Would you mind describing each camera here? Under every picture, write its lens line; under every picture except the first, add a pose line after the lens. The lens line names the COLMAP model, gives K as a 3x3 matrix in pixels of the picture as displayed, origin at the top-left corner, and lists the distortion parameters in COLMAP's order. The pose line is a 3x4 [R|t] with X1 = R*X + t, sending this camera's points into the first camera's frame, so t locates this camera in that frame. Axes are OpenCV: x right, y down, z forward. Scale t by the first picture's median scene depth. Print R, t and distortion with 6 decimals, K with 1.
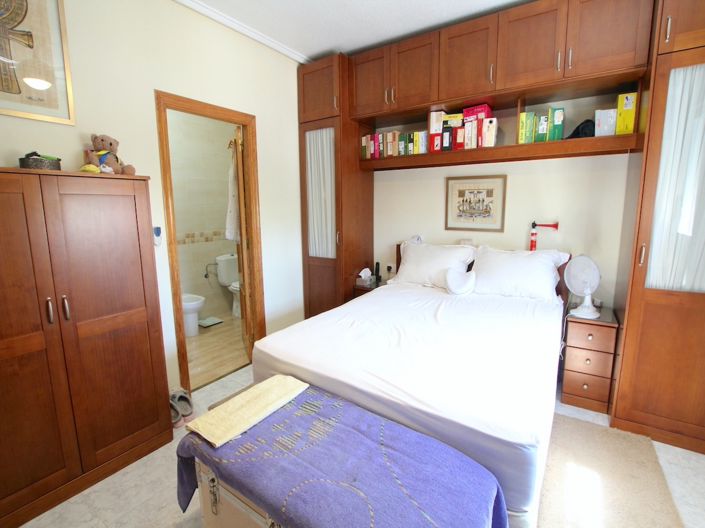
lens RADIAL K [[327.5, 0, 354.9], [0, 327.5, 256.7], [0, 0, 1]] dist [-0.022499, 0.000326]
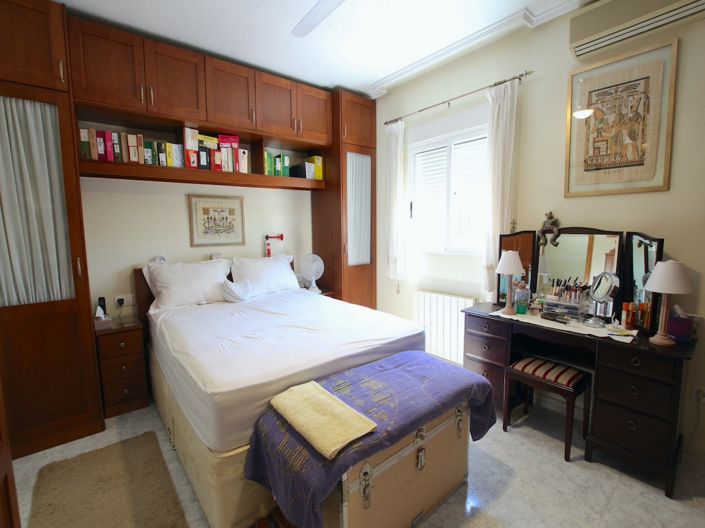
lens RADIAL K [[327.5, 0, 354.4], [0, 327.5, 265.5], [0, 0, 1]] dist [-0.022499, 0.000326]
pose [[0.287100, -0.109349, 0.951639, -0.593112], [0.157552, 0.985323, 0.065688, -0.015873], [-0.944855, 0.131074, 0.300114, 0.275547]]
